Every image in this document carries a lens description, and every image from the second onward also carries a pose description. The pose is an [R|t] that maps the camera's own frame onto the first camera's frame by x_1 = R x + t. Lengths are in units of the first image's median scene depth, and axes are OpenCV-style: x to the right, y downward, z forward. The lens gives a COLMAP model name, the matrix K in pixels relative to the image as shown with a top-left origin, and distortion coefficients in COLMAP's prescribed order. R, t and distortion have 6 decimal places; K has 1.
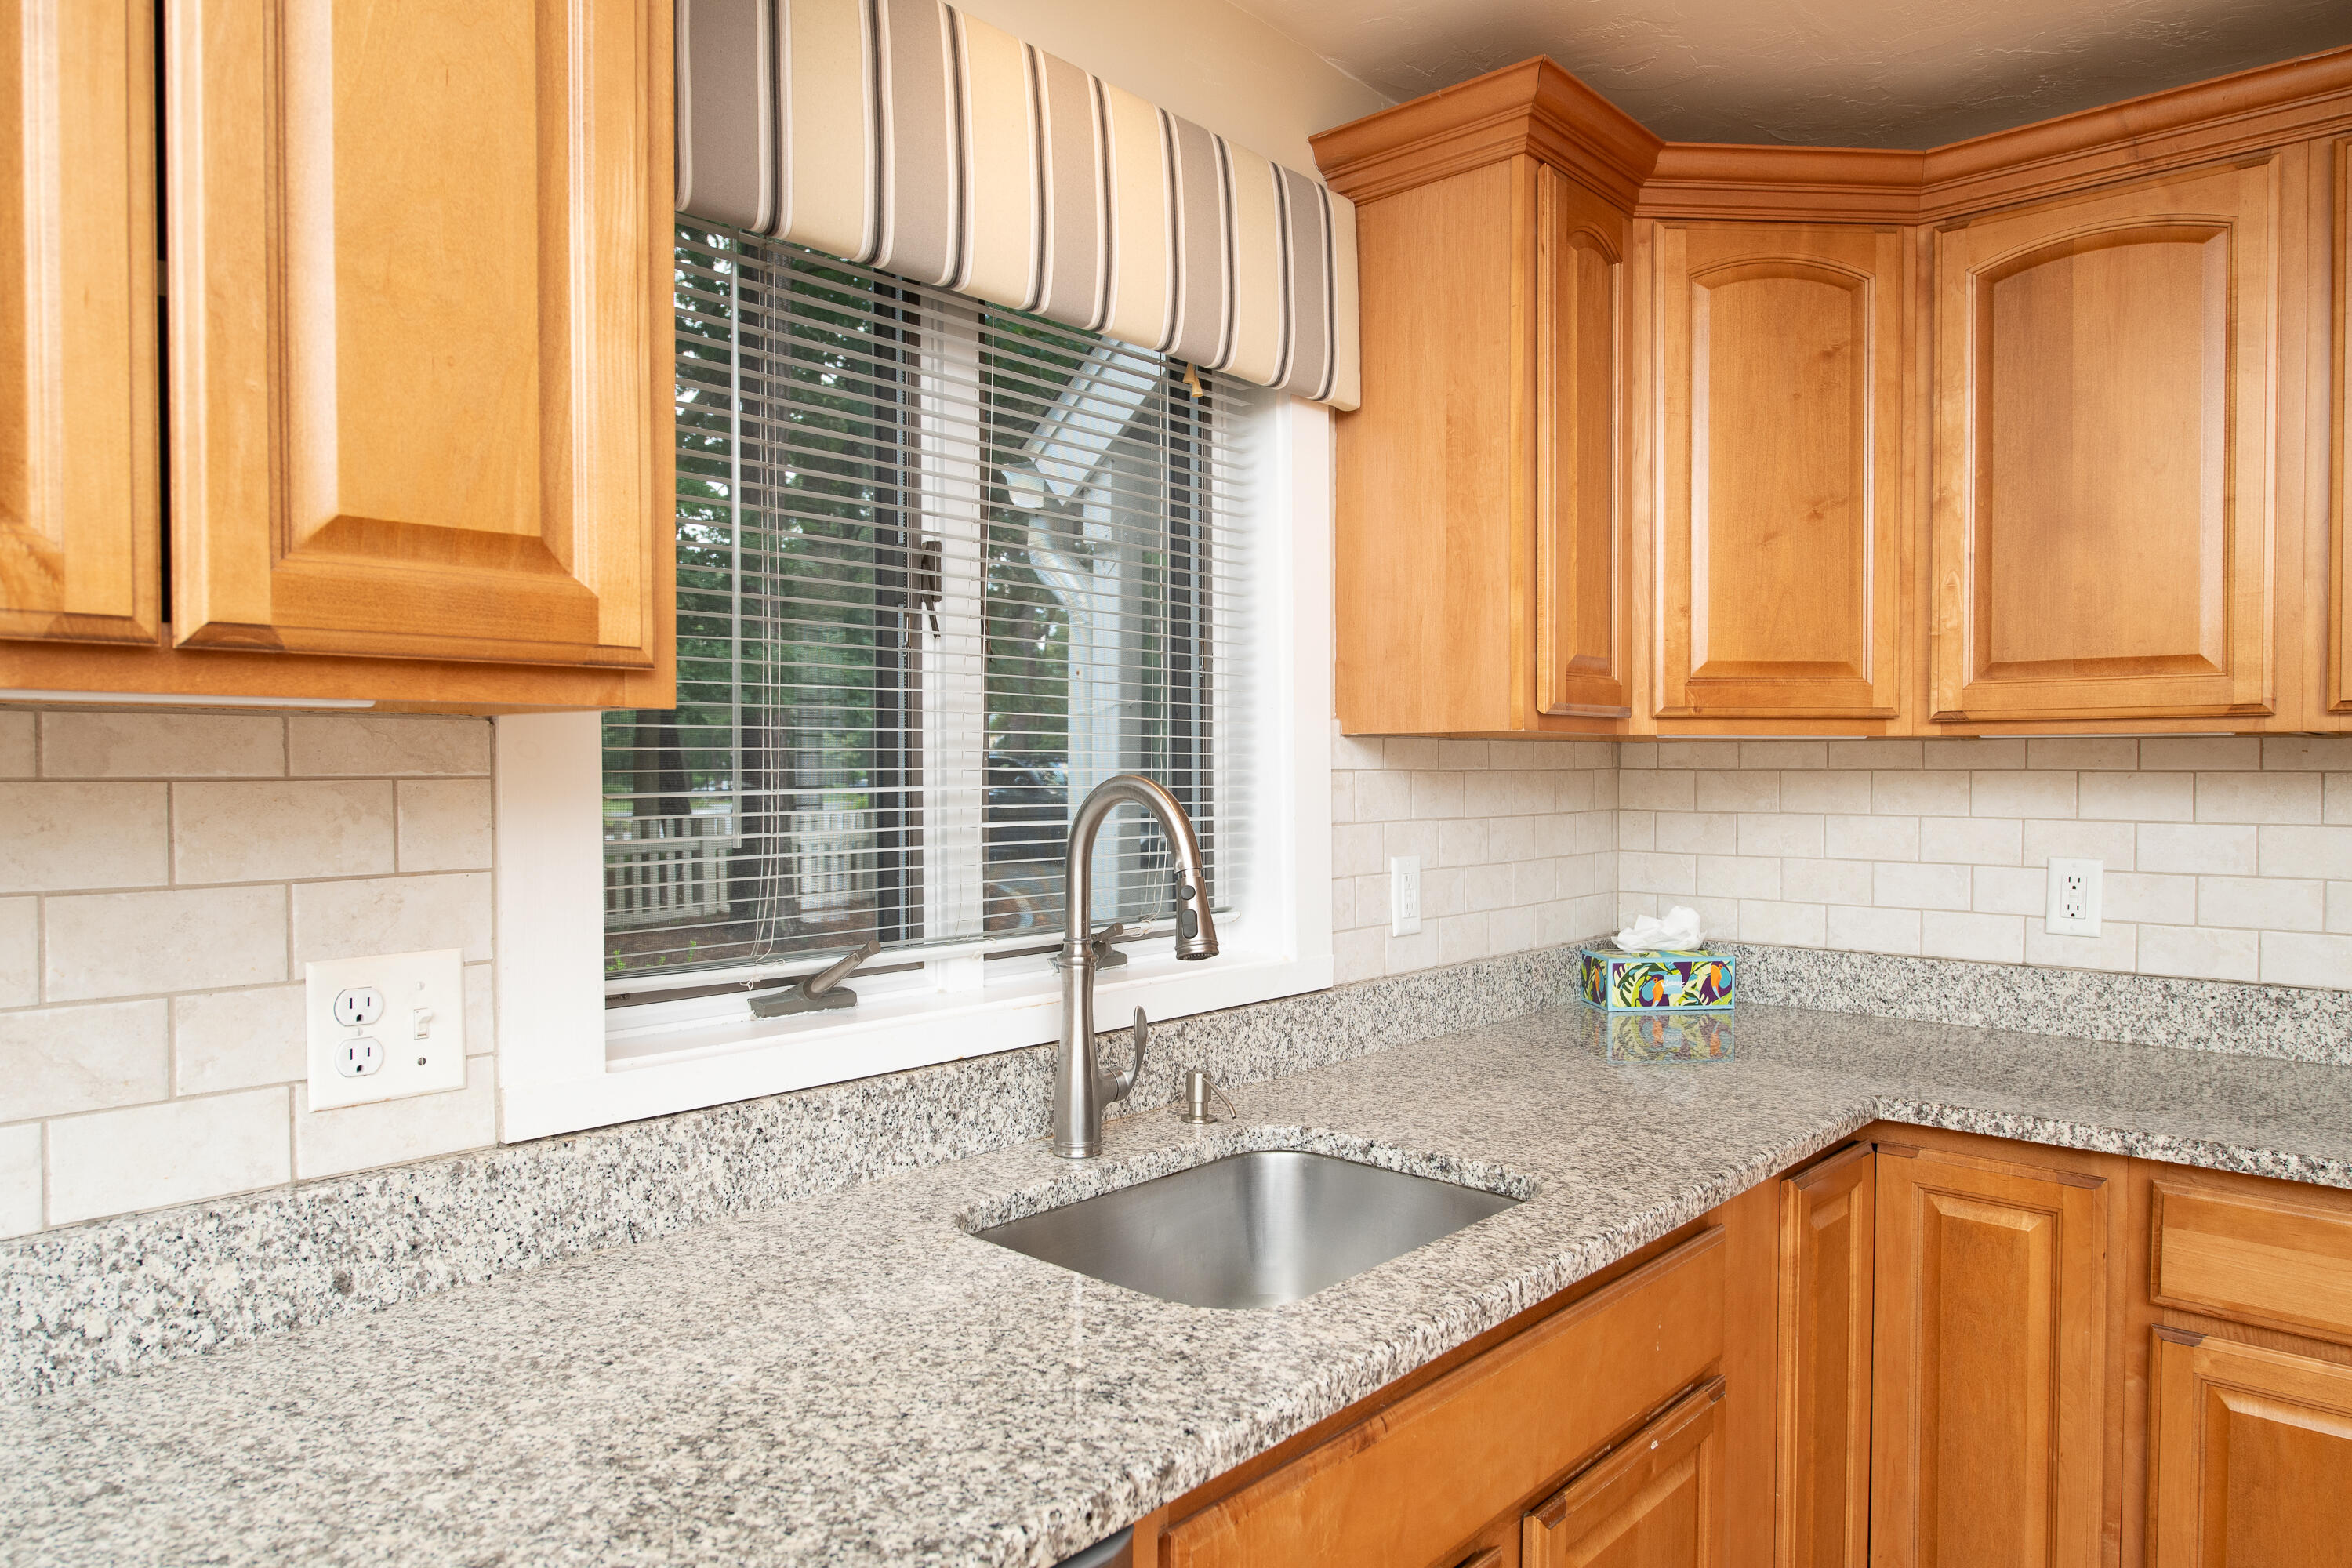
lens RADIAL K [[1531.8, 0, 1207.8], [0, 1531.8, 793.4], [0, 0, 1]] dist [-0.004651, 0.002870]
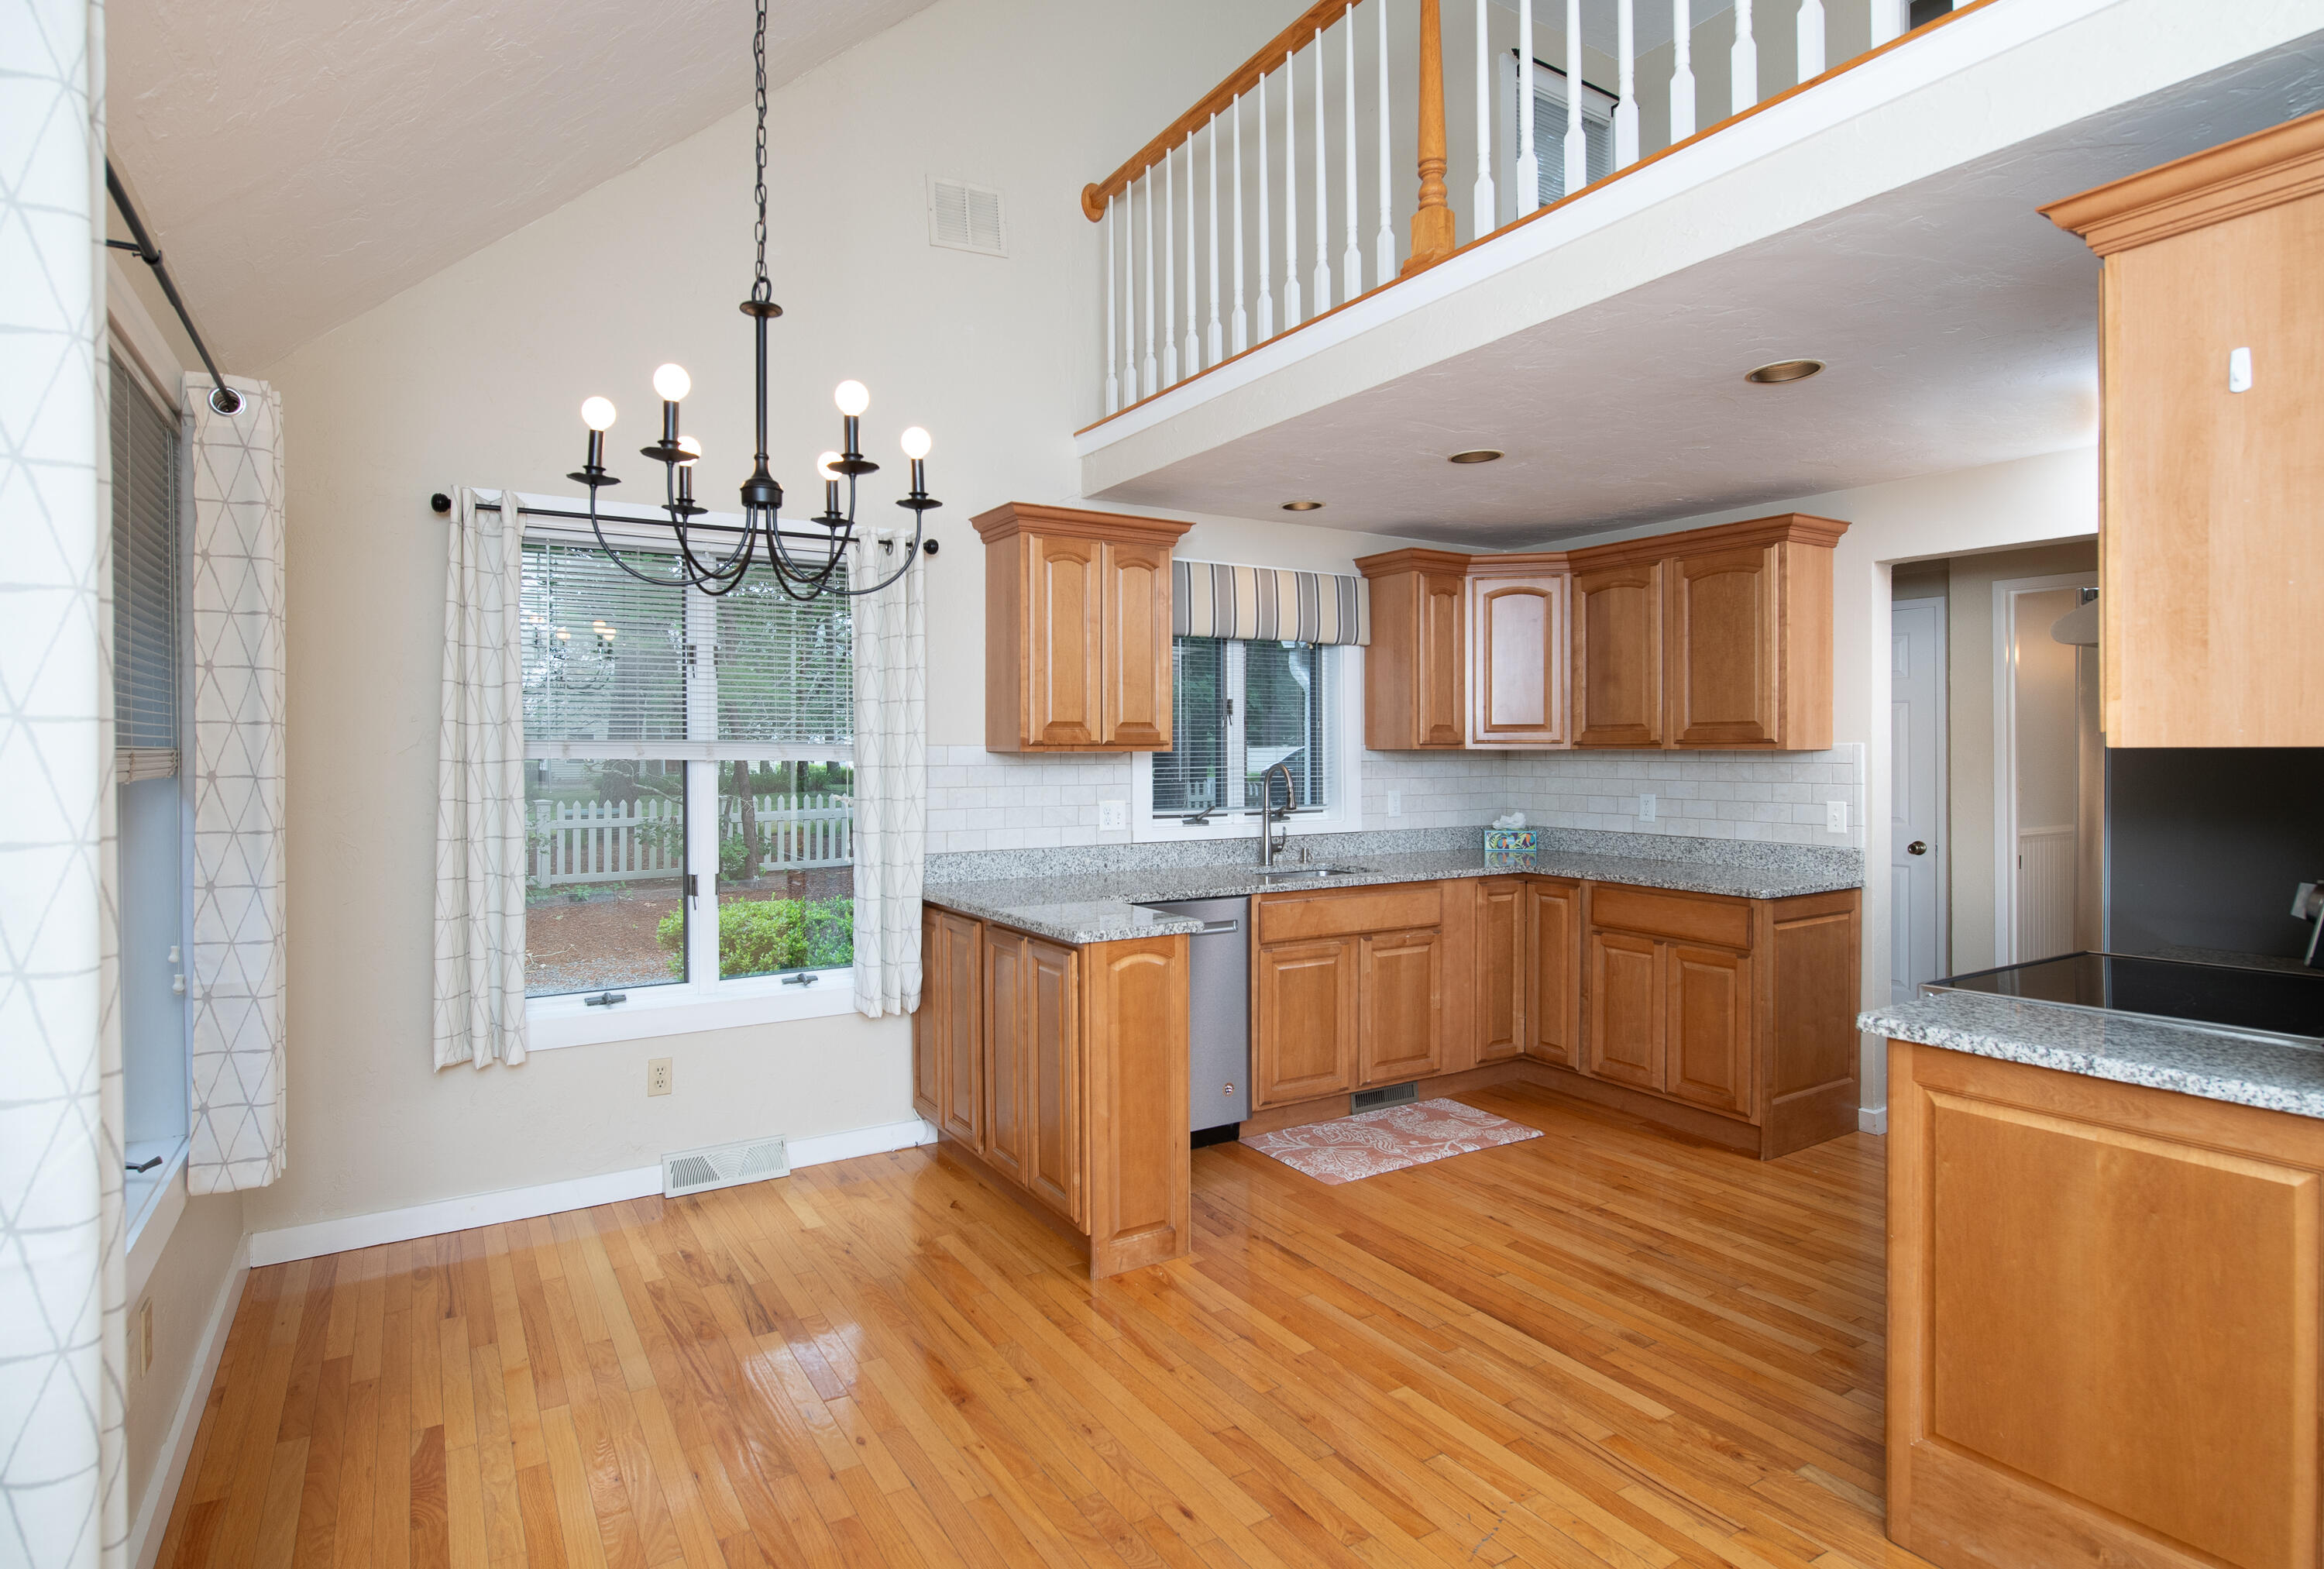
lens RADIAL K [[1124.2, 0, 1146.0], [0, 1124.2, 760.7], [0, 0, 1]] dist [-0.003081, -0.000314]
pose [[0.954125, -0.000096, -0.299410, 0.429285], [-0.003170, 0.999941, -0.010424, 0.010314], [0.299393, 0.010895, 0.954068, -1.610618]]
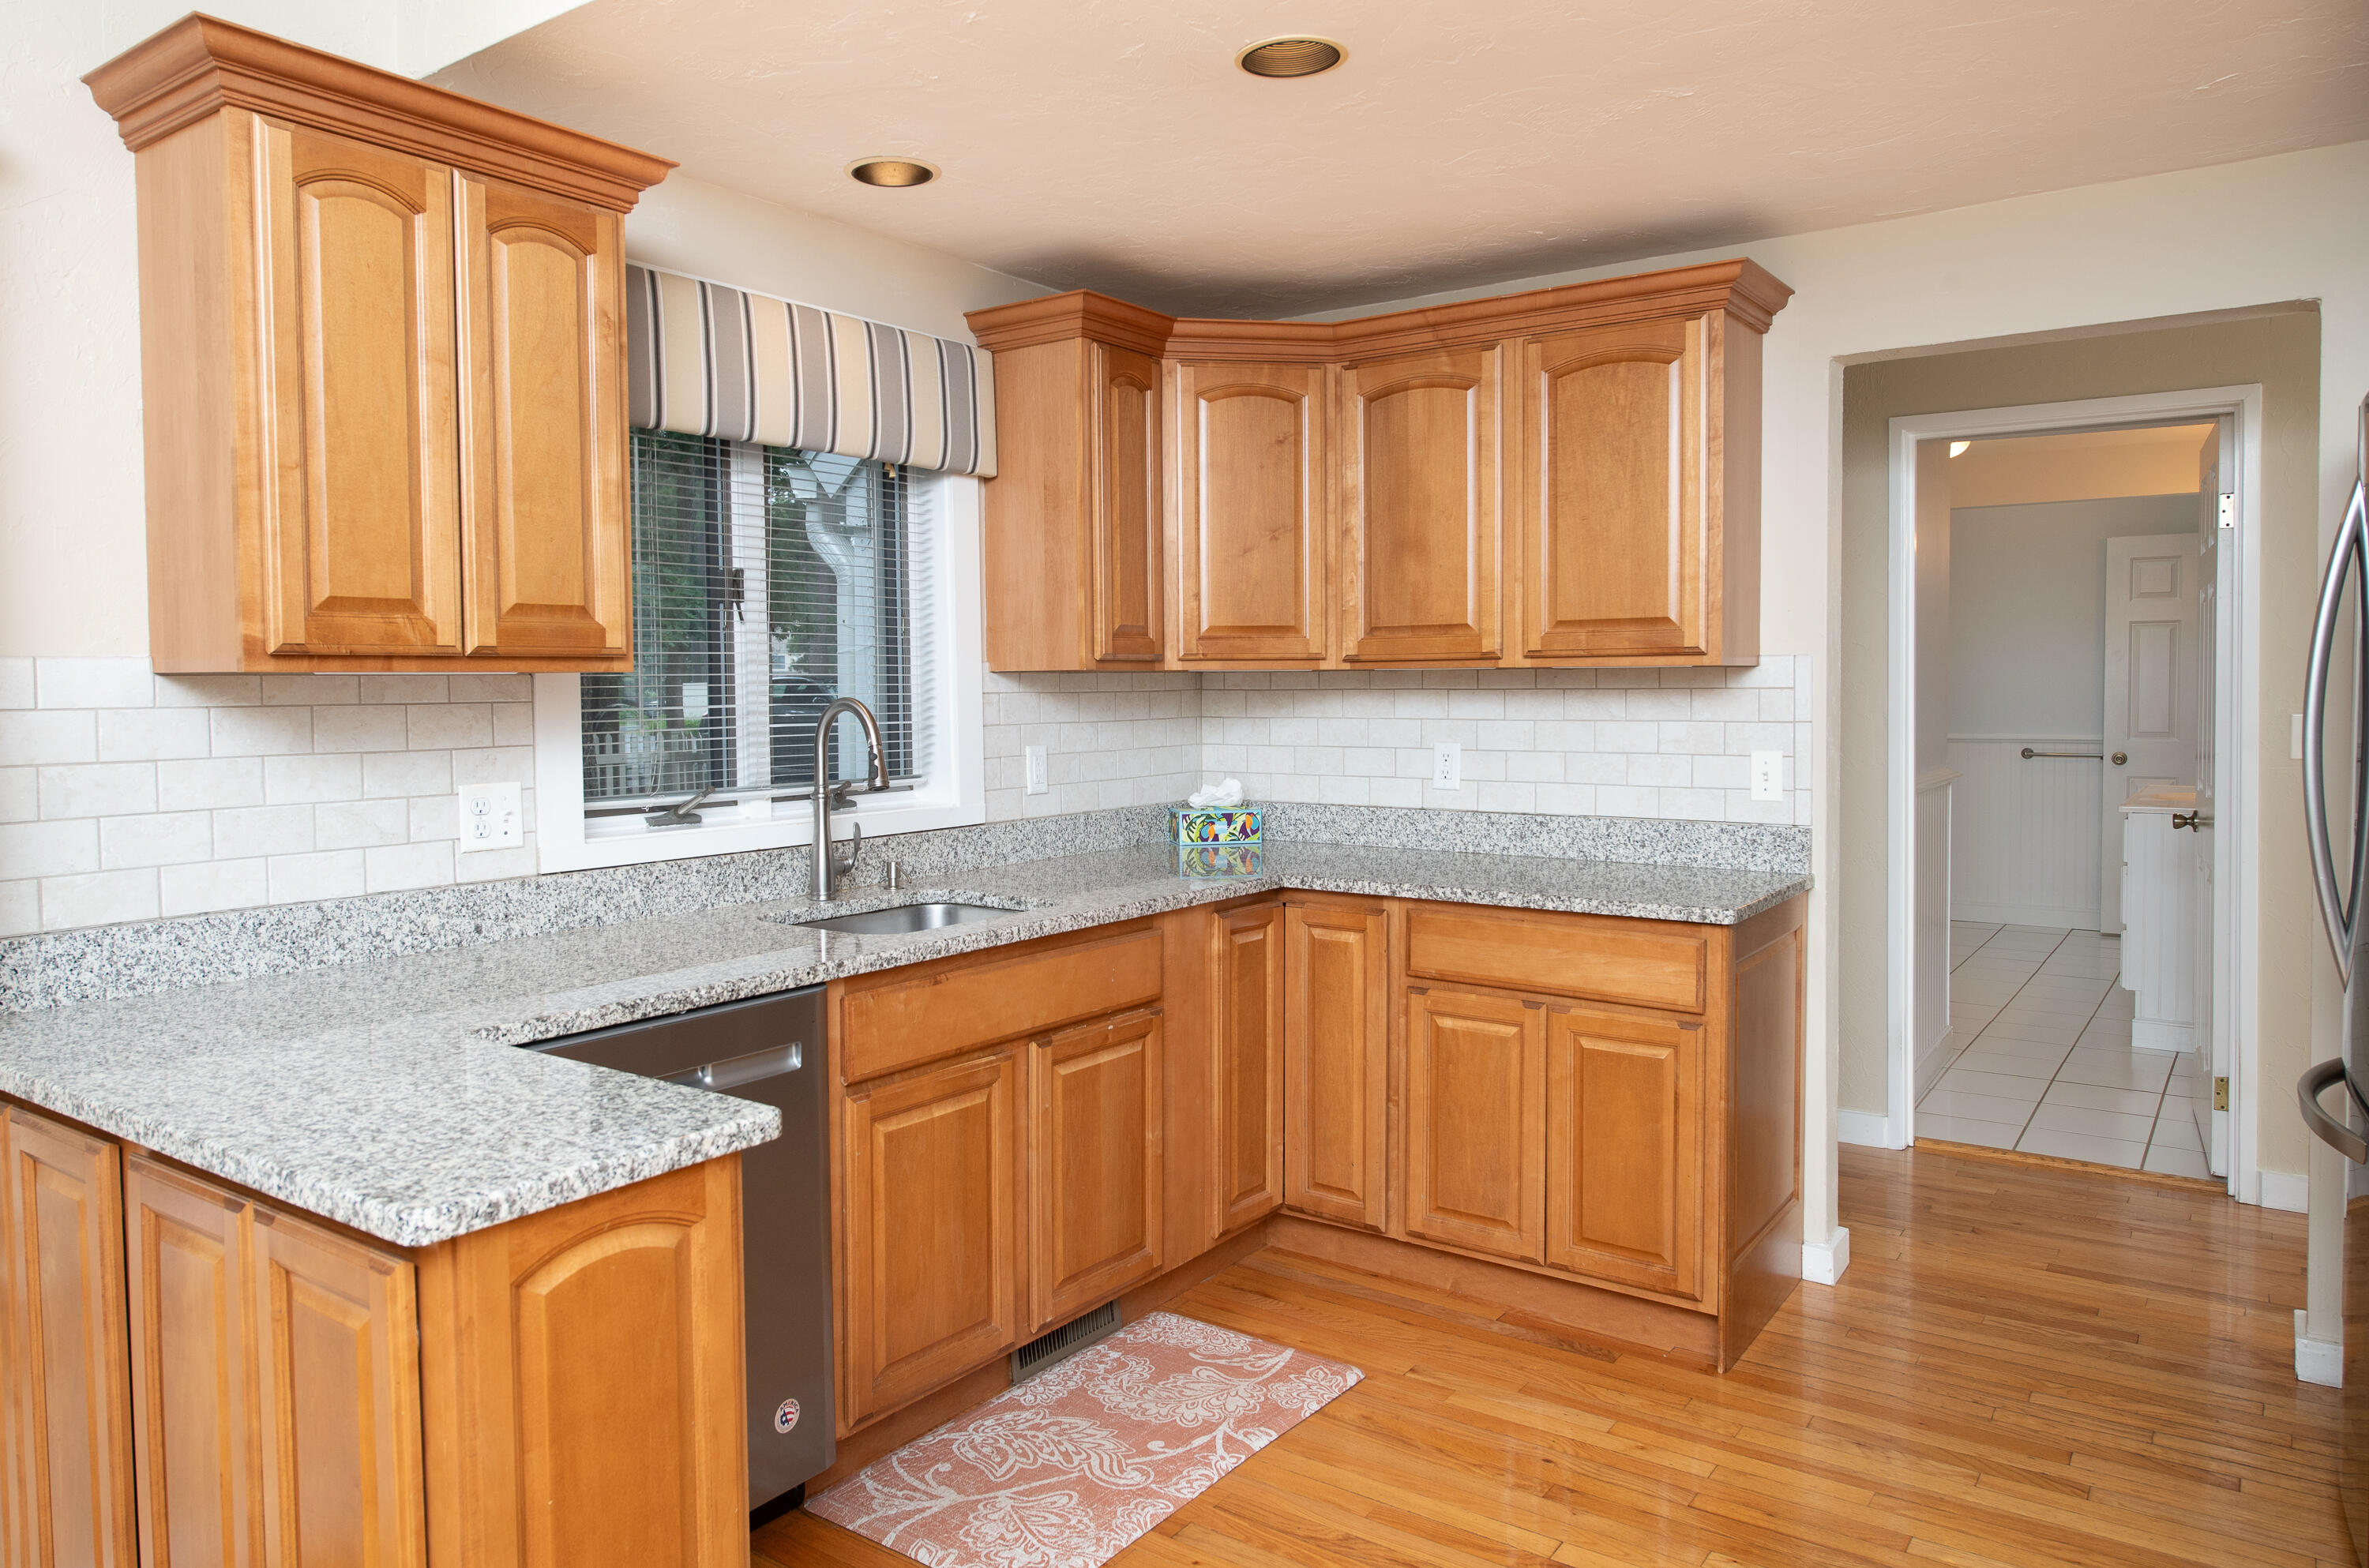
lens RADIAL K [[1542.8, 0, 1129.3], [0, 1542.8, 744.8], [0, 0, 1]] dist [-0.004651, 0.002870]
pose [[0.997191, -0.011867, 0.073955, 0.142898], [0.010354, 0.999730, 0.020809, 0.009294], [-0.074182, -0.019985, 0.997044, -0.855433]]
